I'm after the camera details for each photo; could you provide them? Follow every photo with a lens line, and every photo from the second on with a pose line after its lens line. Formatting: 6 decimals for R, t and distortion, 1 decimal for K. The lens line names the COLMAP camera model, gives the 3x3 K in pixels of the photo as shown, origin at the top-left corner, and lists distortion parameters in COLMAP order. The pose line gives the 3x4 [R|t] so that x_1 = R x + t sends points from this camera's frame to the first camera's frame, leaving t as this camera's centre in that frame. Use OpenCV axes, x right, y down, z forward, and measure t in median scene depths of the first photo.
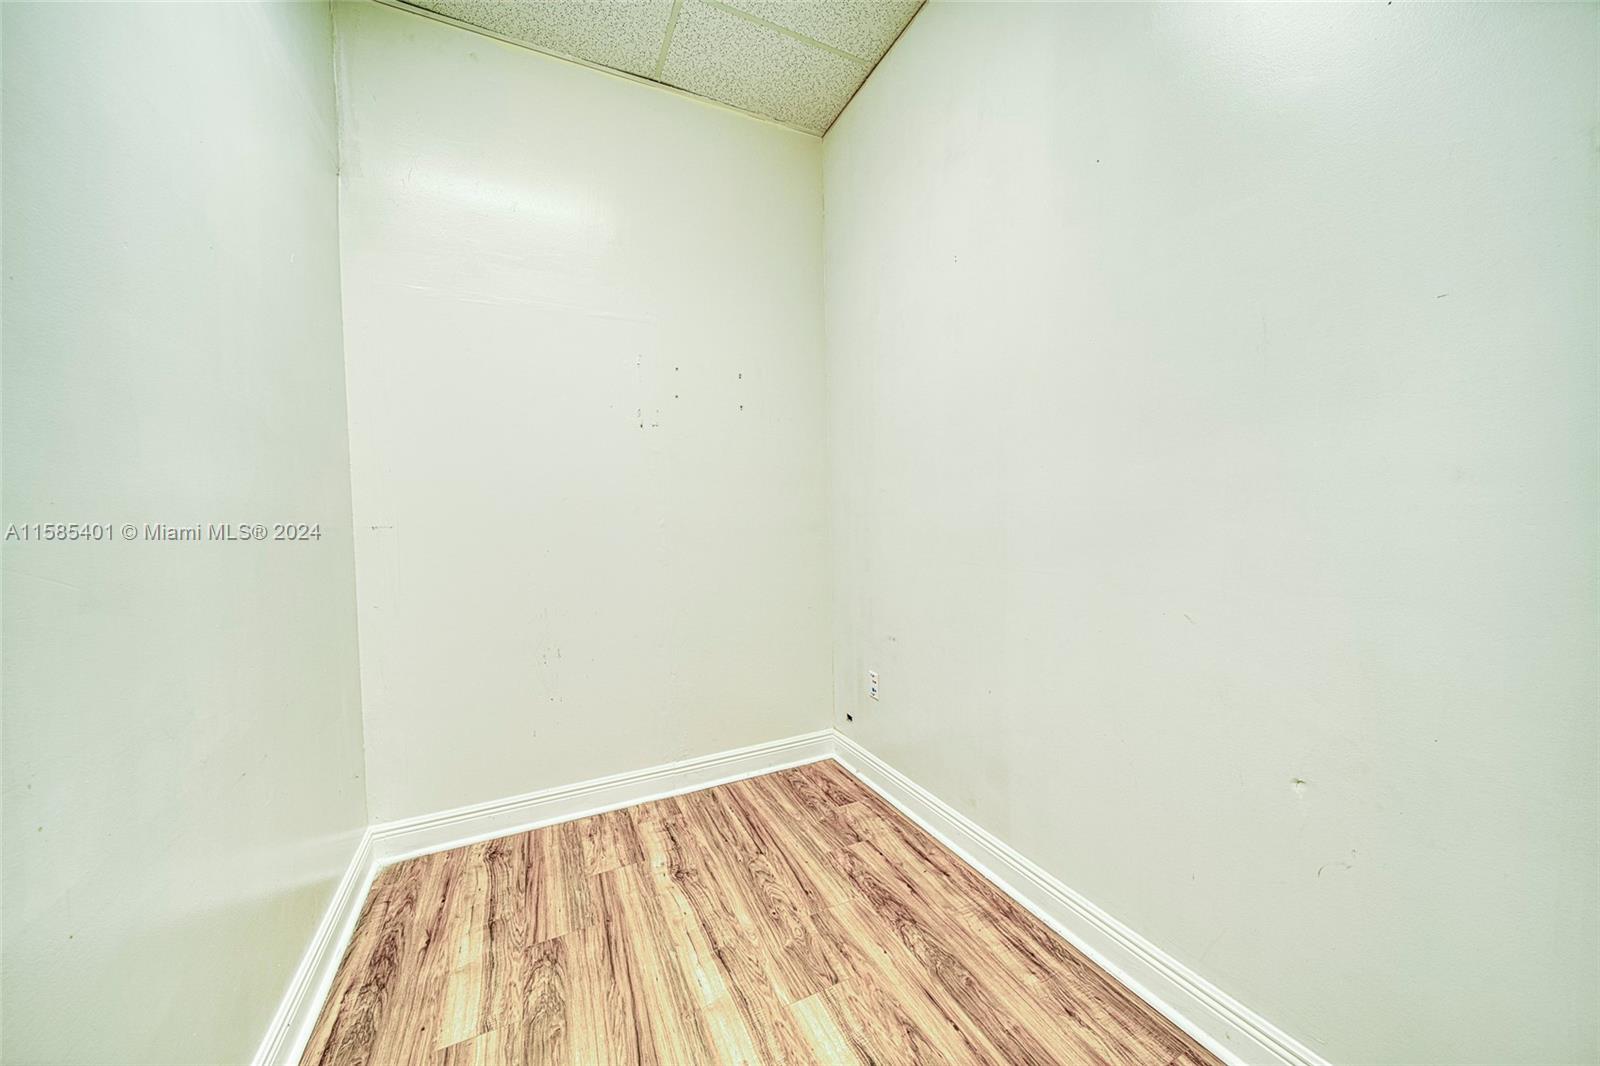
lens RADIAL K [[561.8, 0, 802.1], [0, 561.8, 532.4], [0, 0, 1]] dist [0.001073, -0.001393]
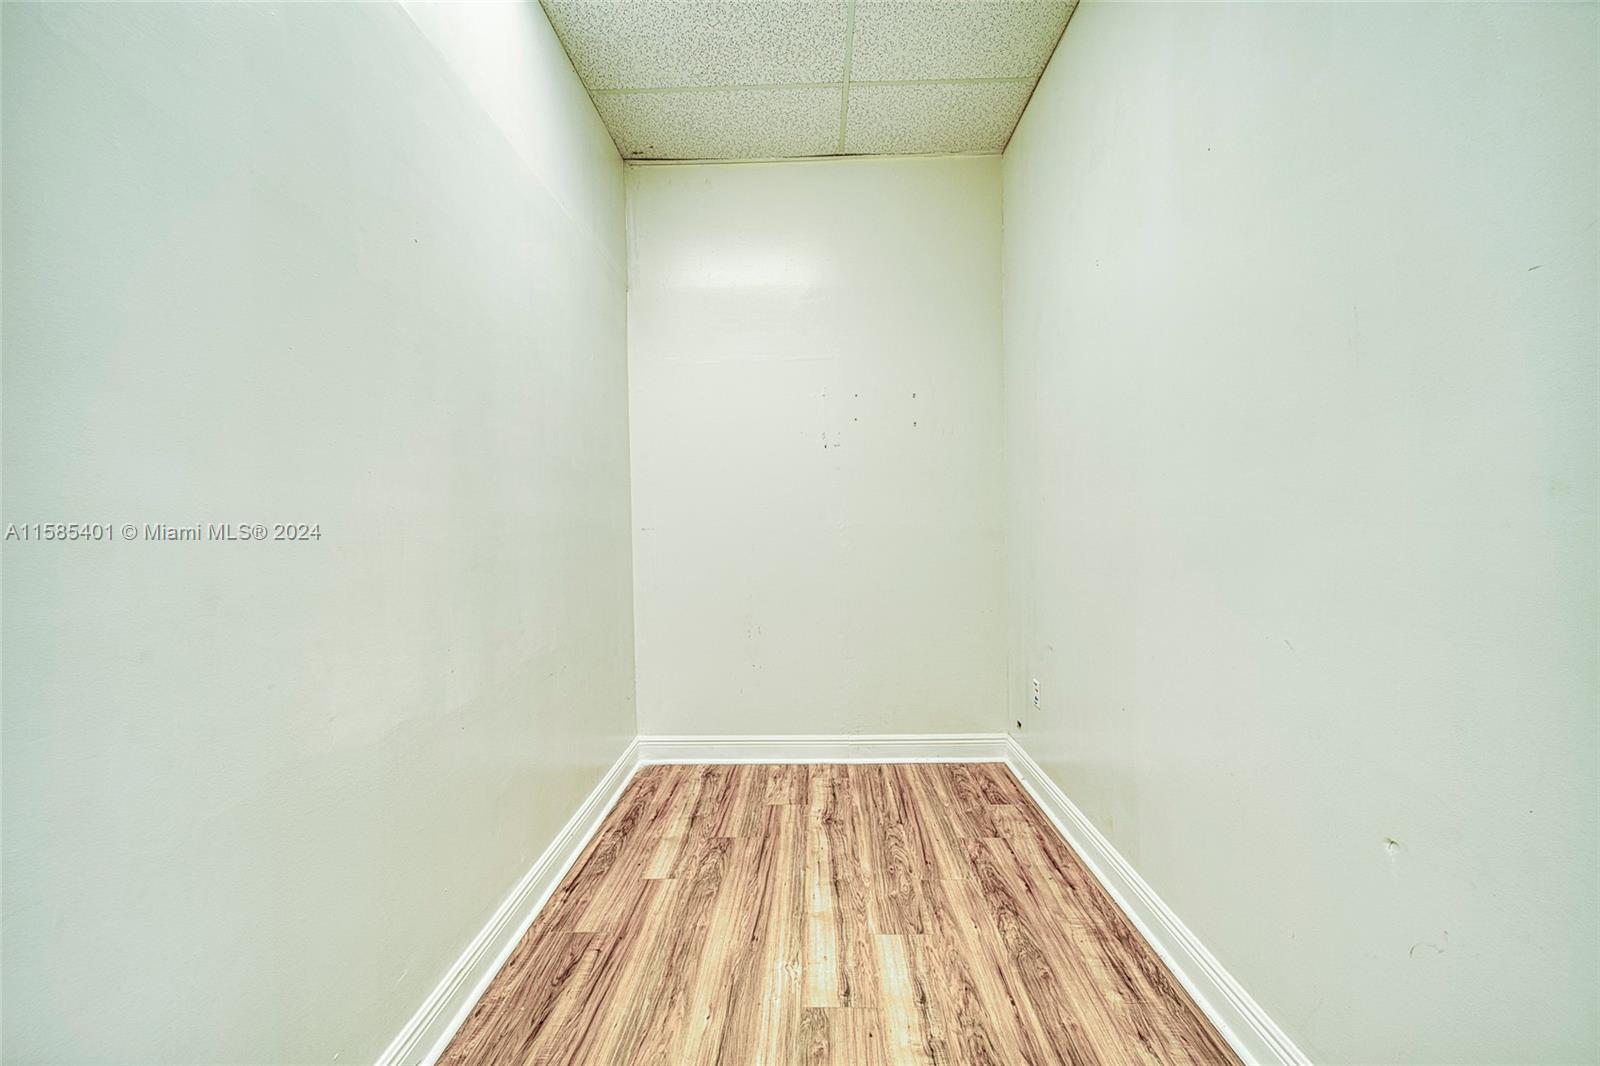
lens RADIAL K [[561.8, 0, 802.9], [0, 561.8, 533.5], [0, 0, 1]] dist [0.001073, -0.001393]
pose [[0.889969, 0.017295, -0.455693, 0.303319], [-0.019202, 0.999816, 0.000445, -0.006688], [0.455617, 0.008354, 0.890137, -0.114268]]
